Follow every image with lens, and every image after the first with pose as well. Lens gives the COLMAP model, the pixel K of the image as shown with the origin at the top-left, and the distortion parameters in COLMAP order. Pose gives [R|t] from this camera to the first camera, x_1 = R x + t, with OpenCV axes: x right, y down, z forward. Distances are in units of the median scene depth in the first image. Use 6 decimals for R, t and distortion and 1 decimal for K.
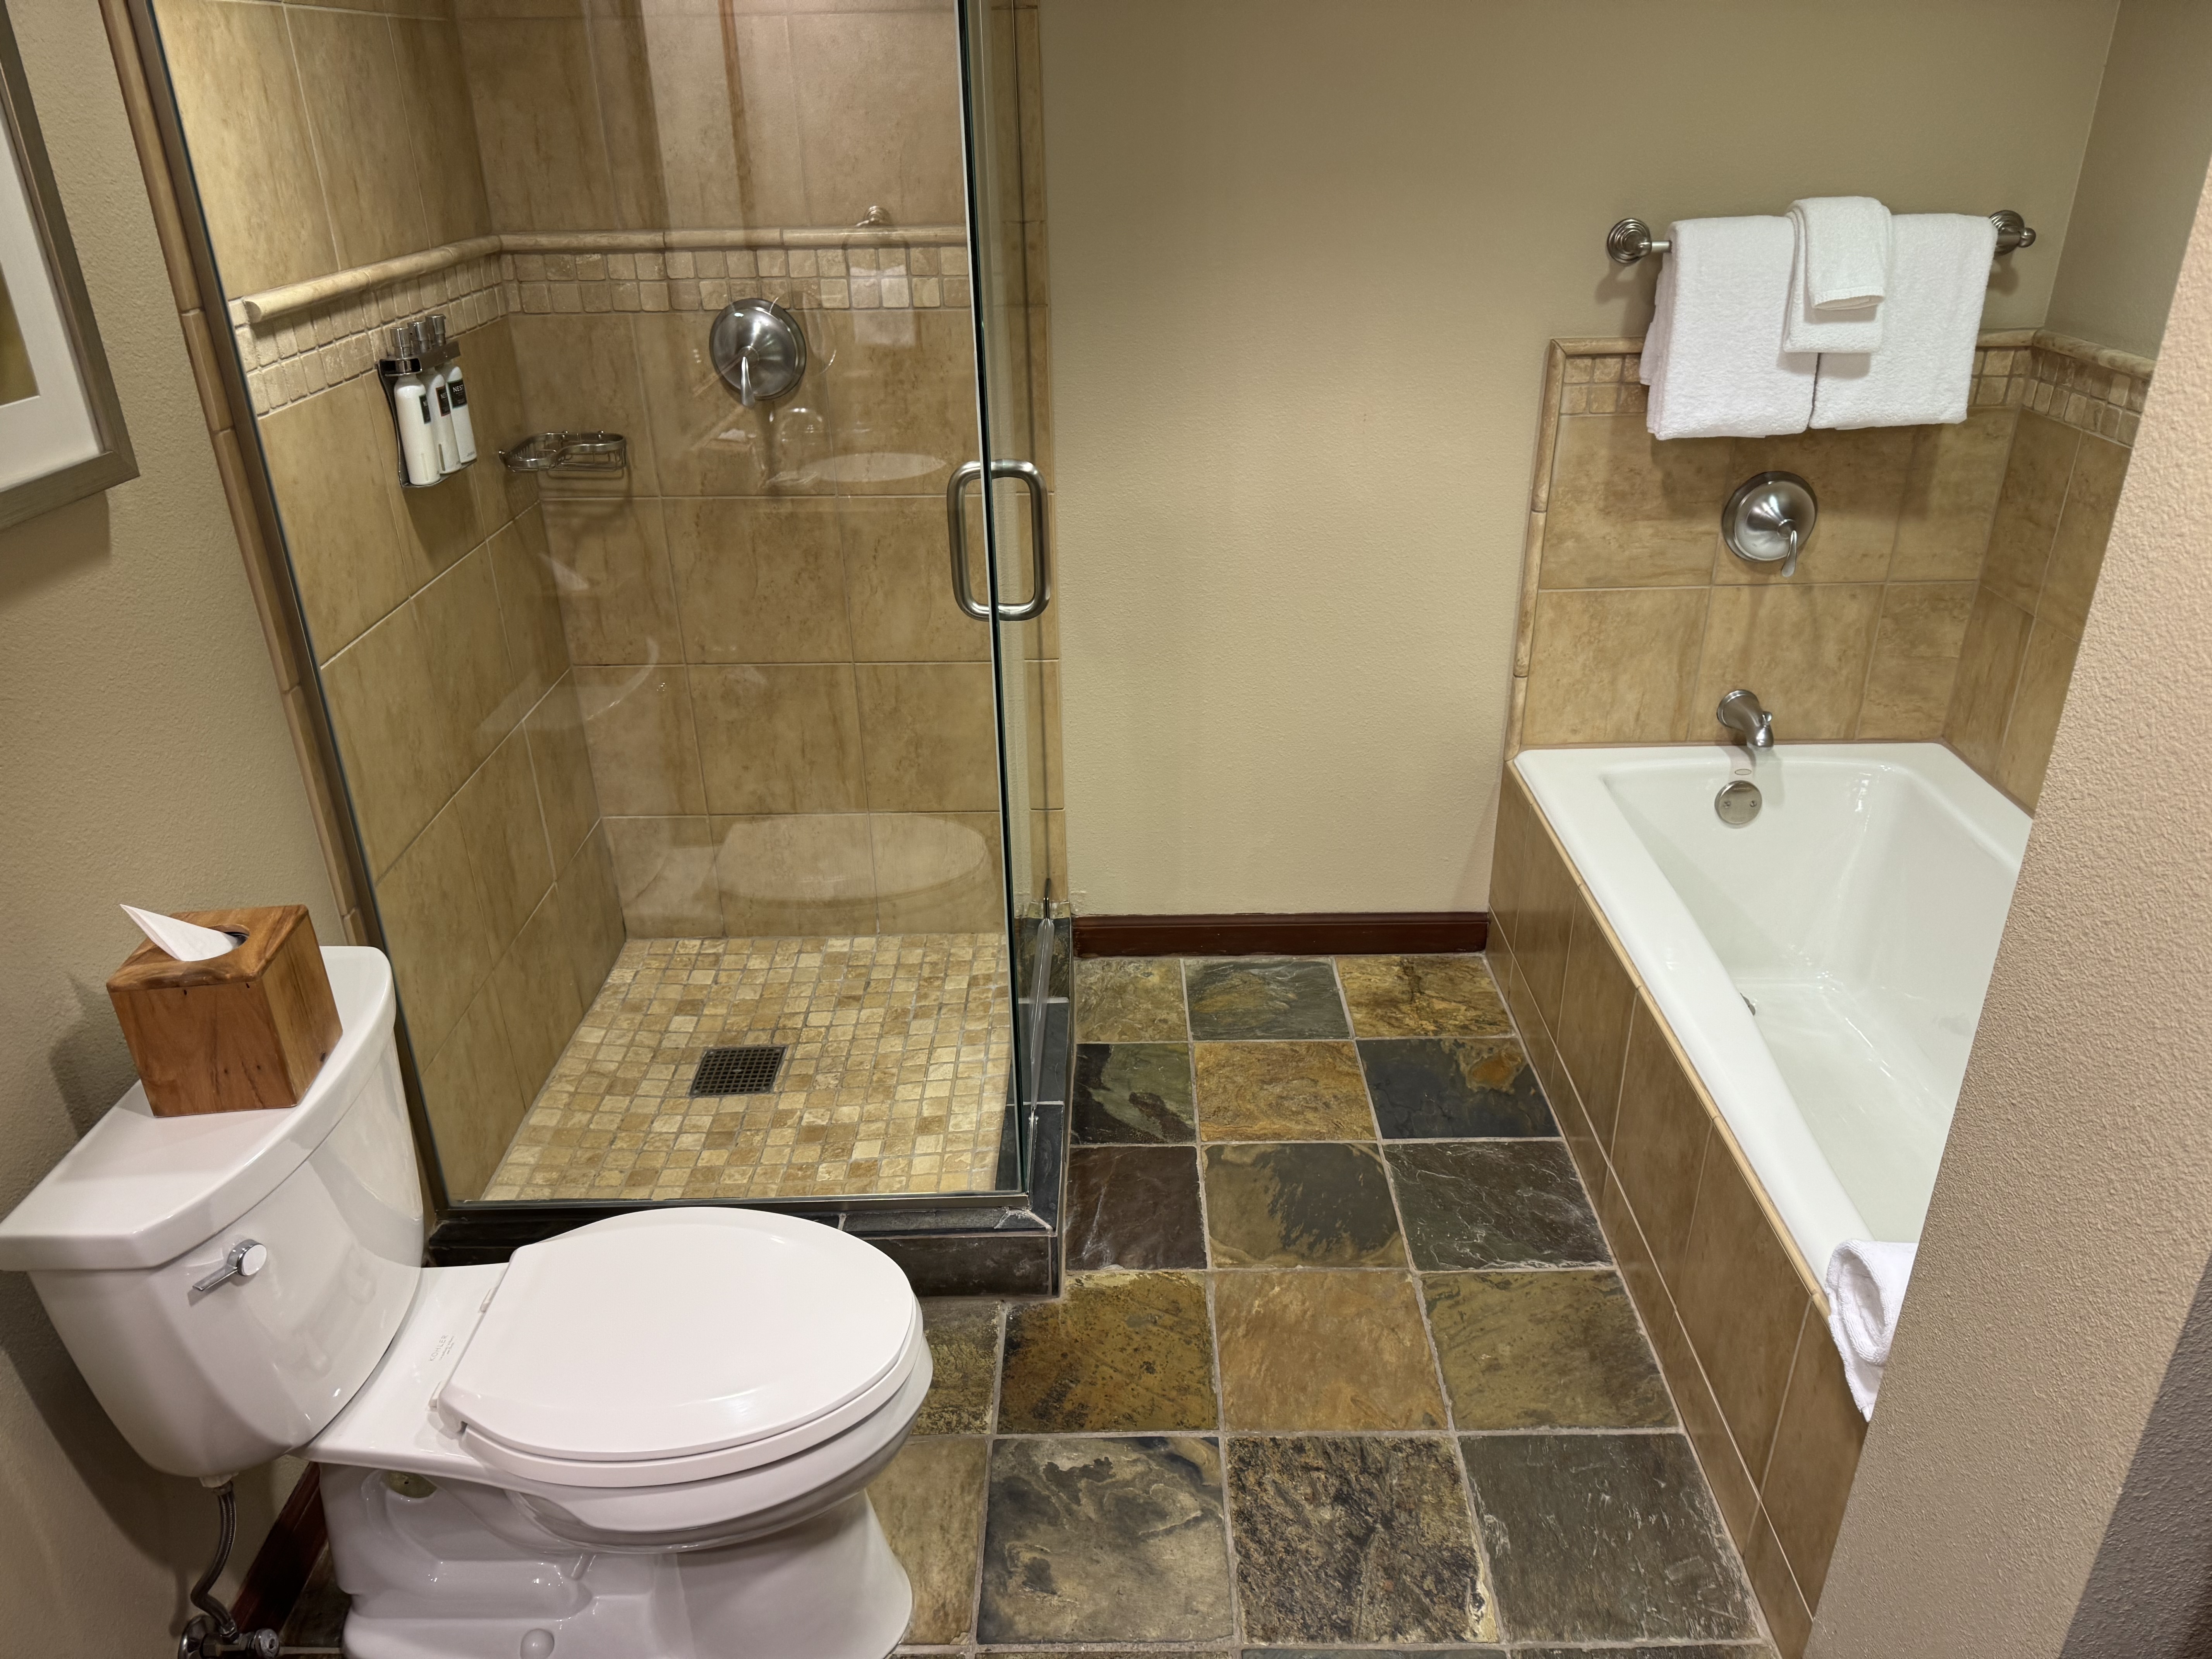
lens RADIAL K [[1556.1, 0, 1143.1], [0, 1556.1, 838.9], [0, 0, 1]] dist [0.032033, -0.044964]
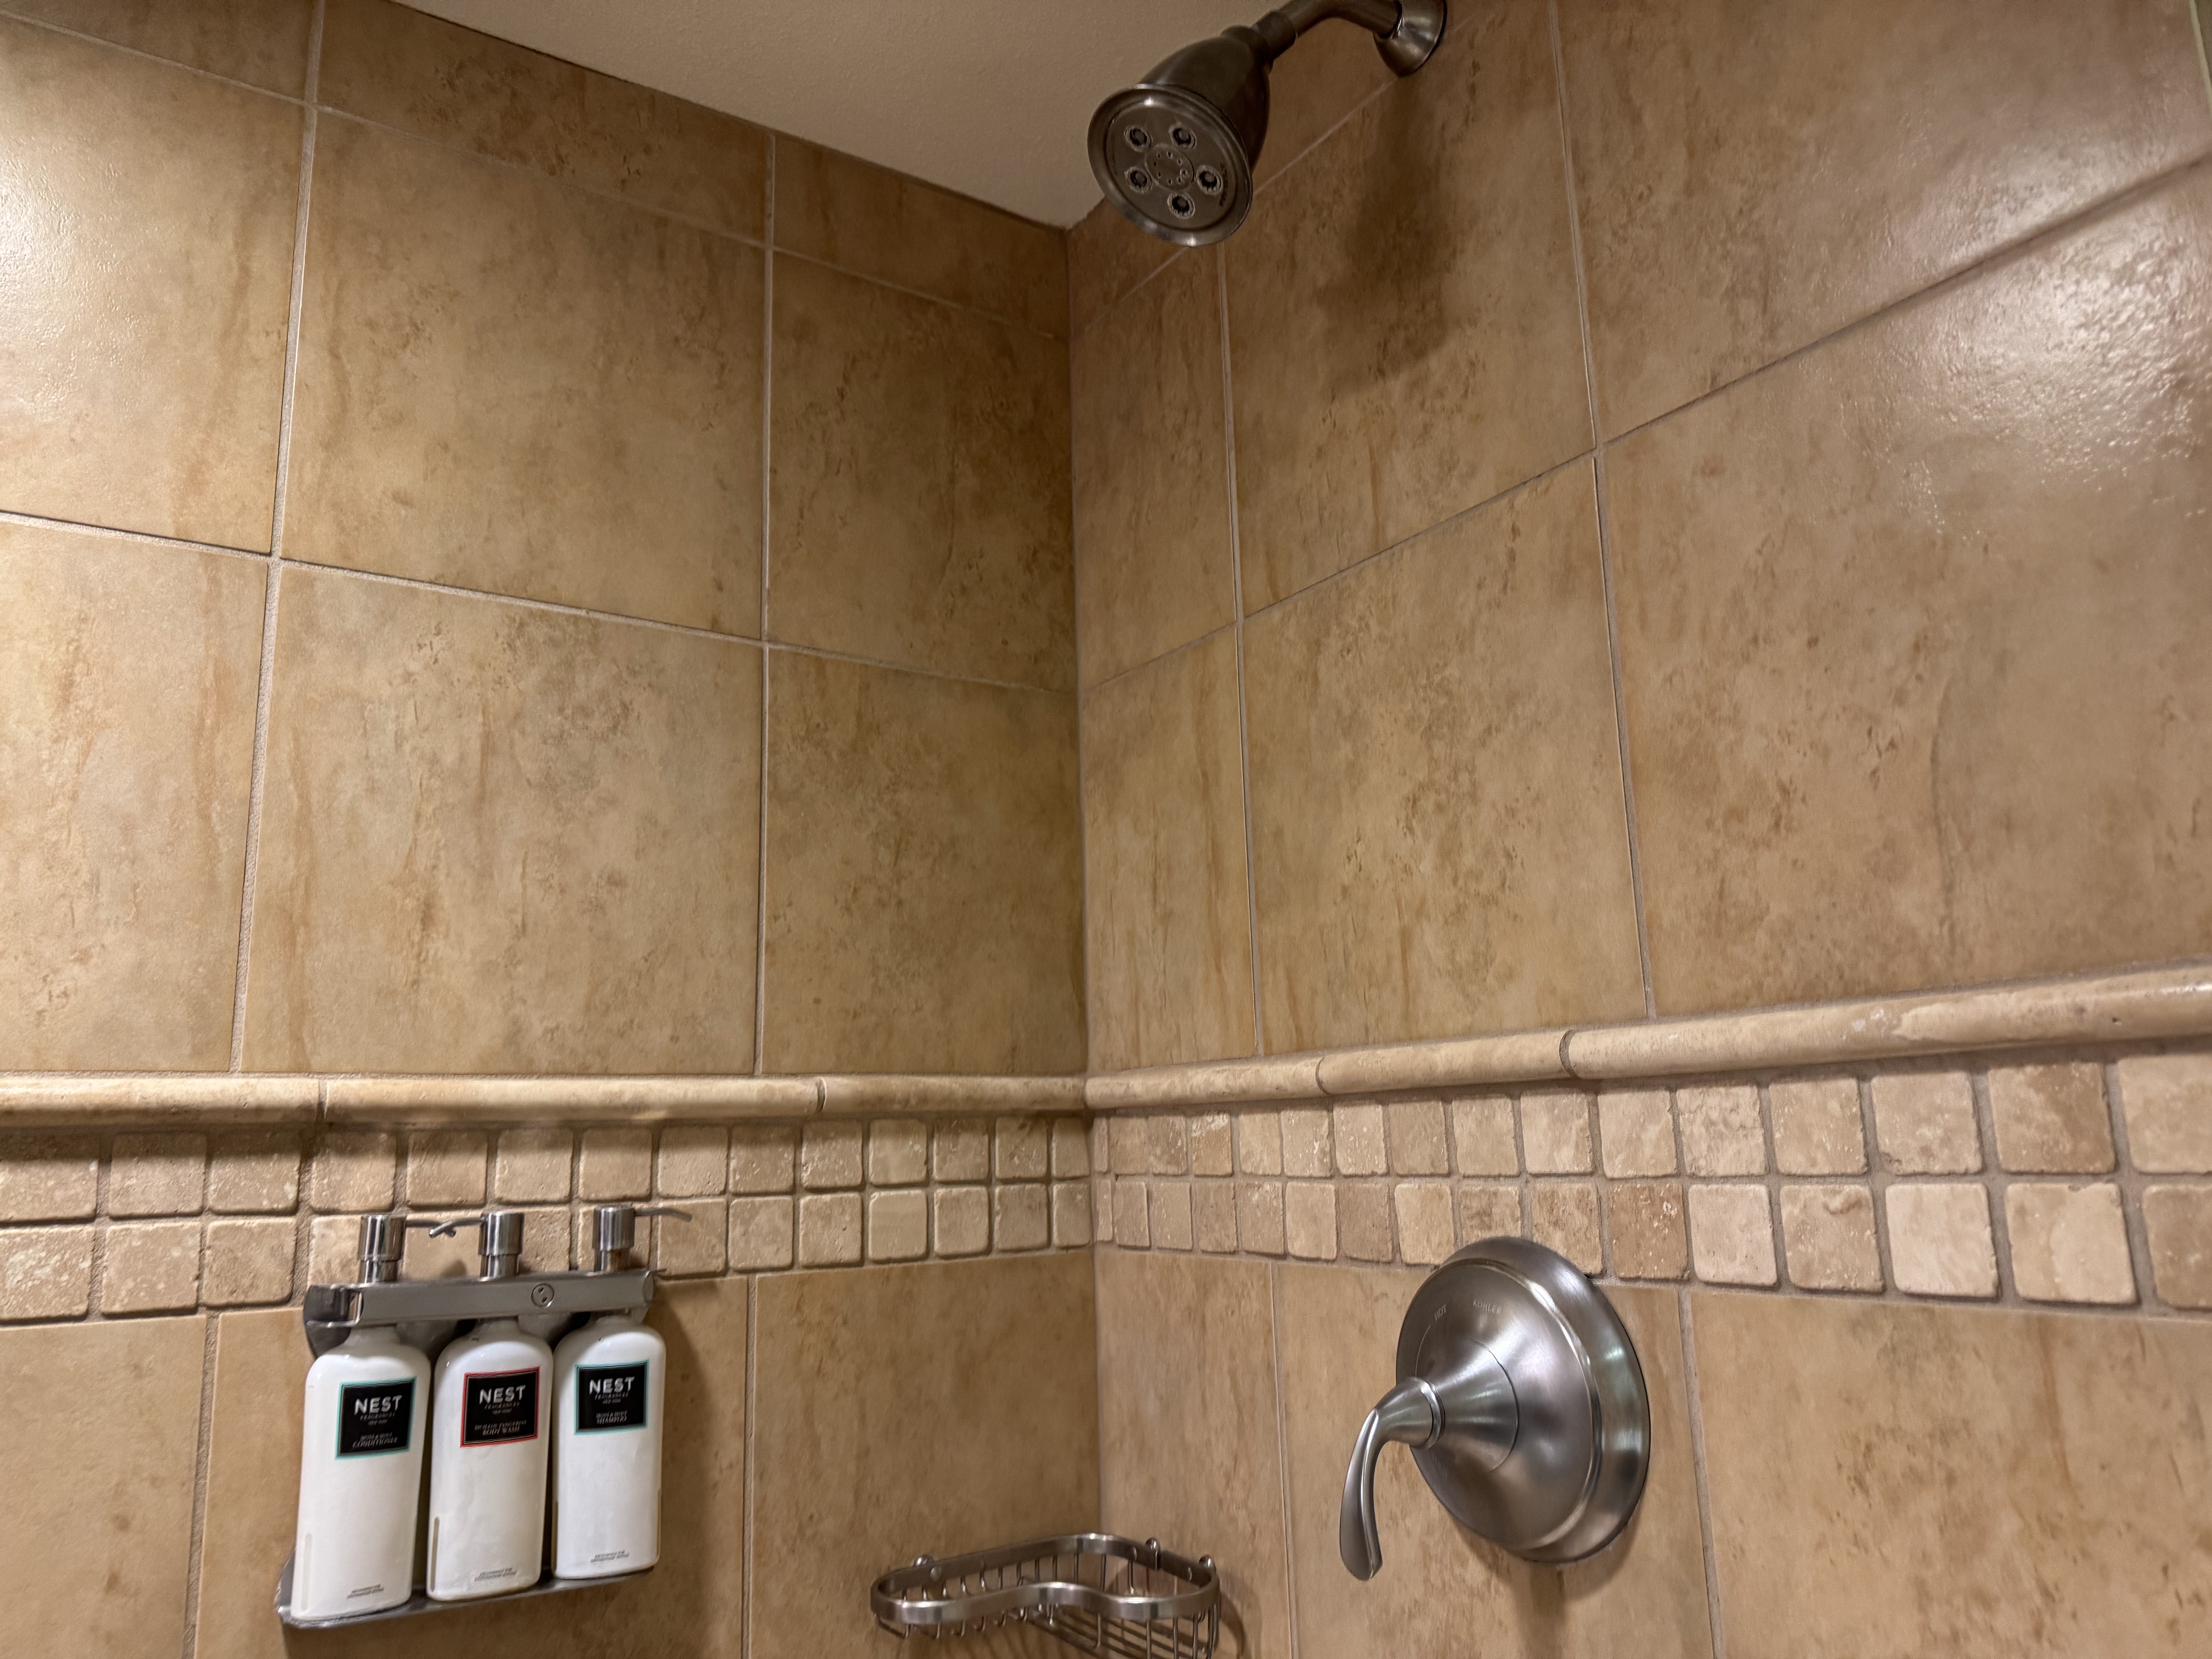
lens RADIAL K [[1556.1, 0, 1104.0], [0, 1556.1, 831.3], [0, 0, 1]] dist [0.032033, -0.044964]
pose [[0.518885, -0.174674, -0.836808, -0.005206], [-0.355791, 0.845957, -0.397201, -0.258116], [0.777284, 0.503831, 0.376807, 0.769744]]
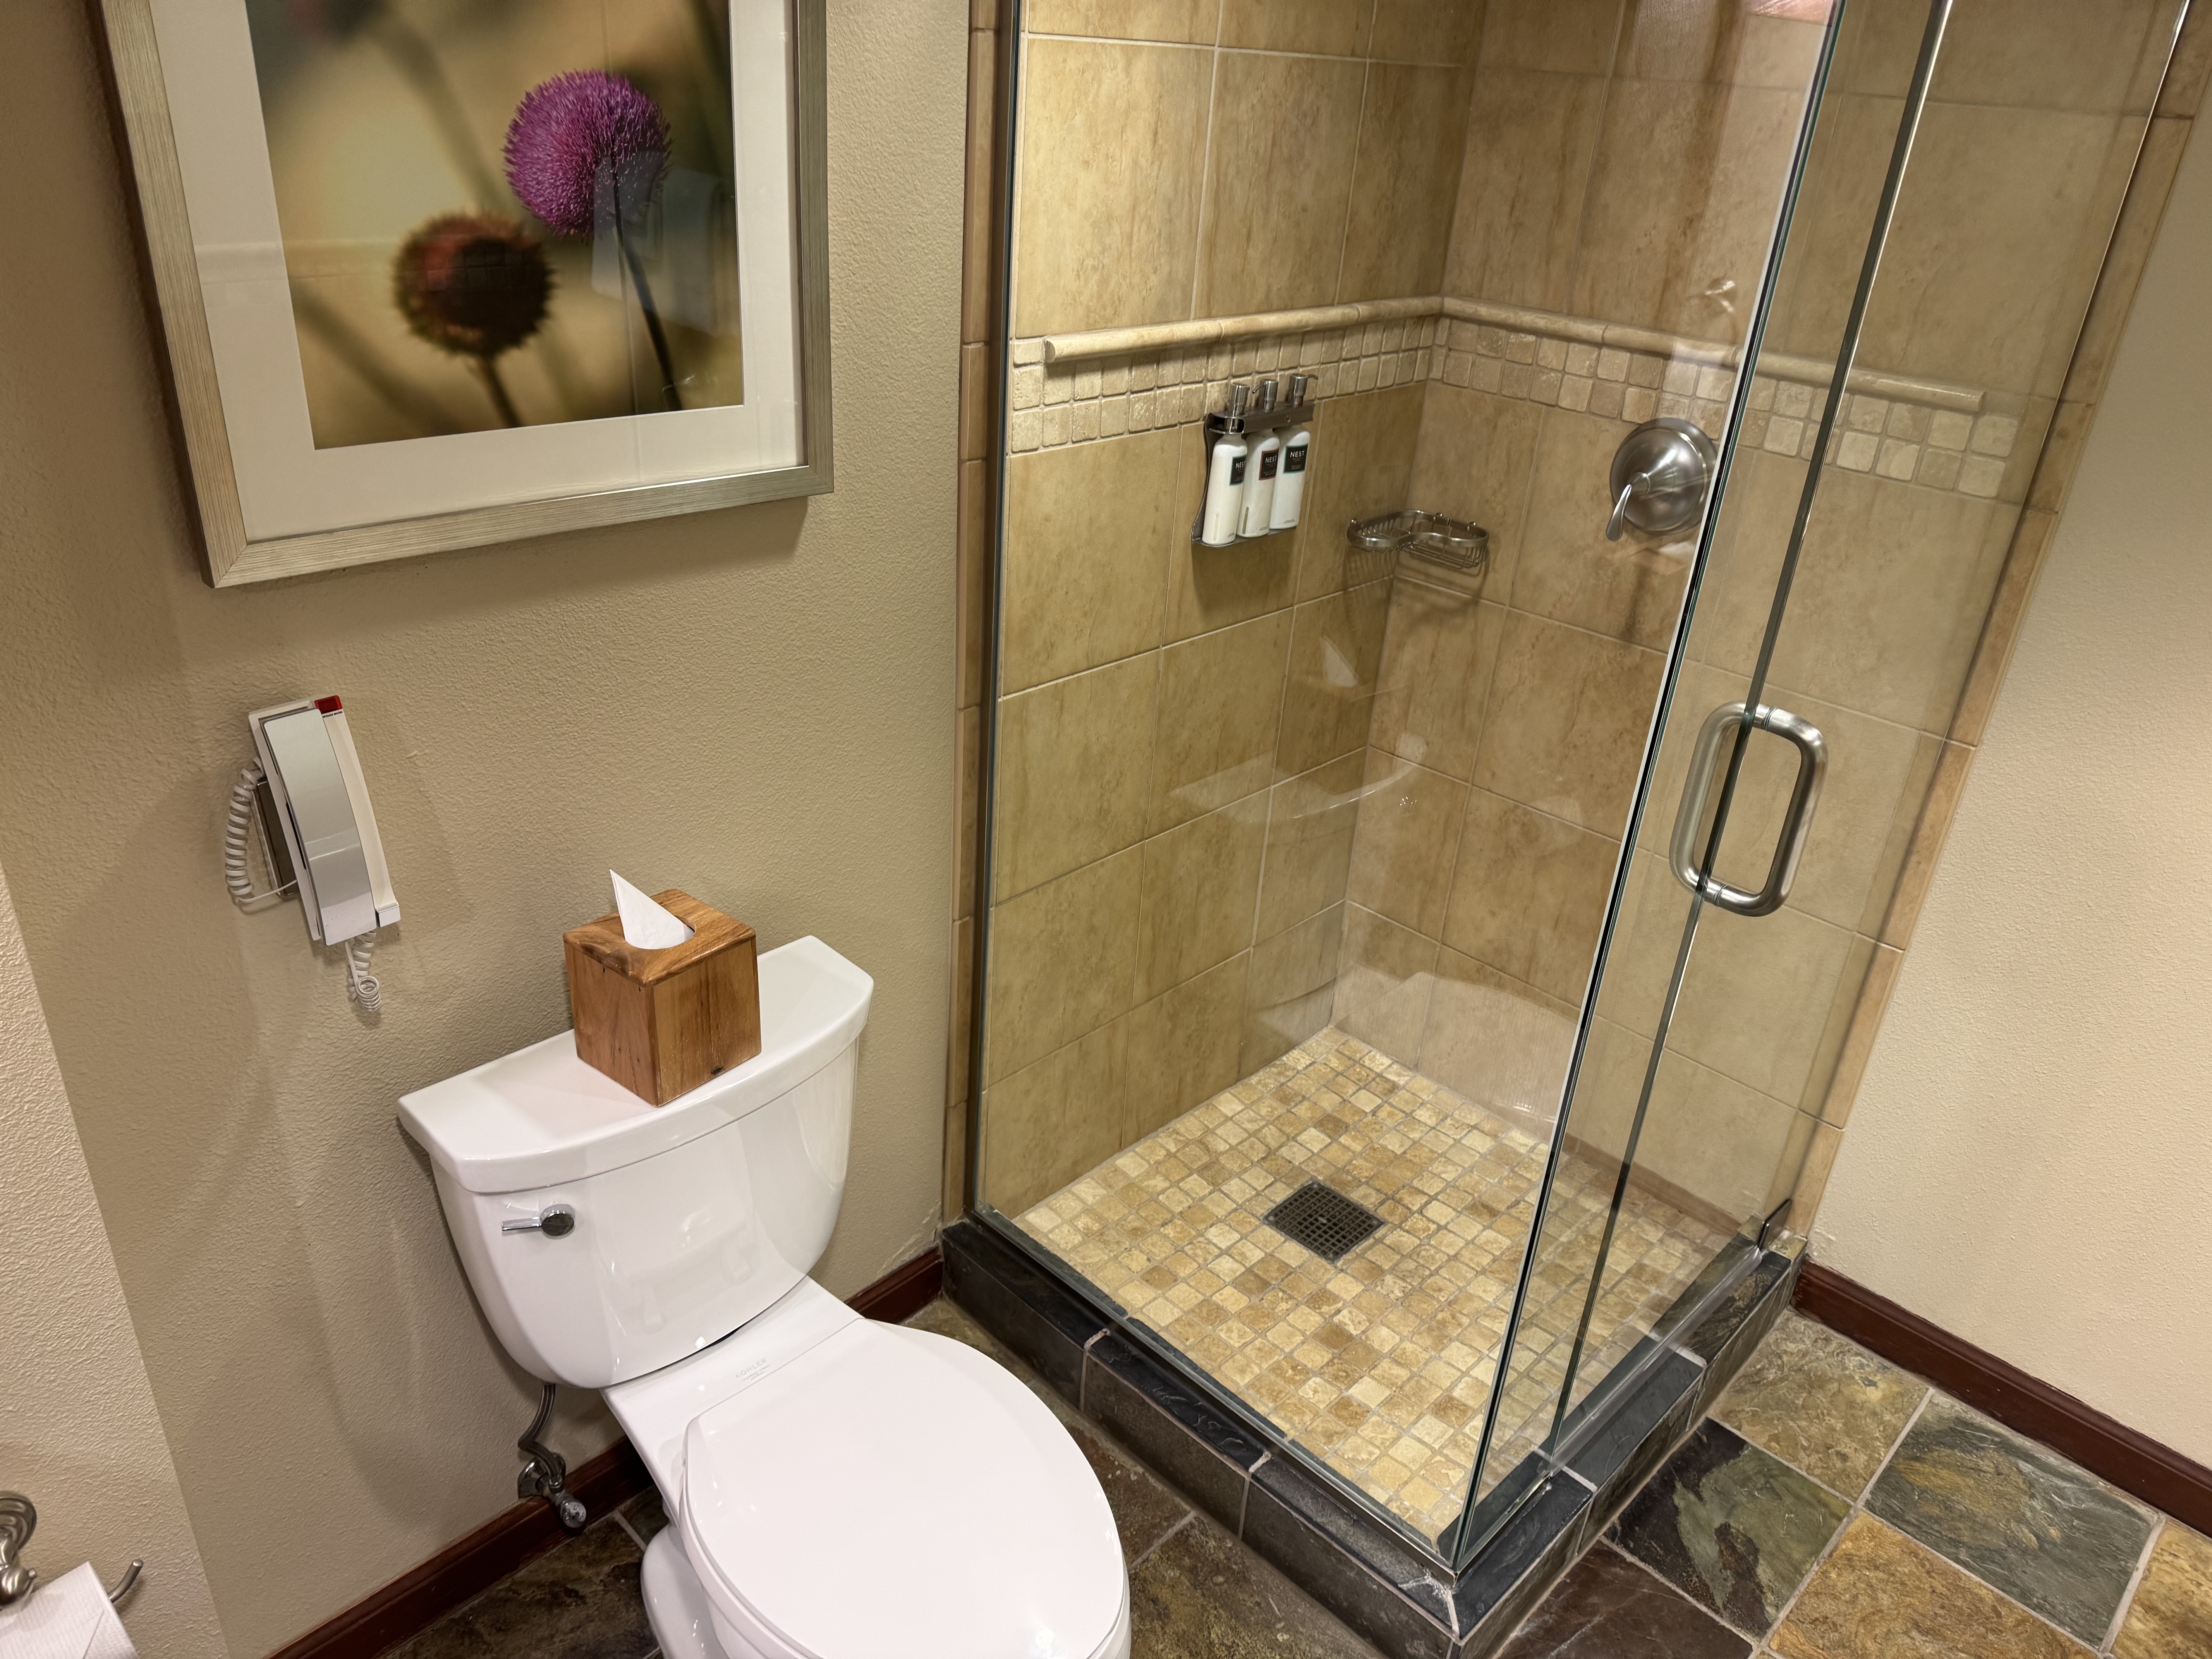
lens RADIAL K [[1556.1, 0, 1097.6], [0, 1556.1, 837.5], [0, 0, 1]] dist [0.032033, -0.044964]
pose [[0.697978, 0.377184, -0.608736, 0.124992], [-0.378879, 0.915833, 0.133044, -0.135262], [0.607682, 0.137775, 0.782138, 0.191370]]
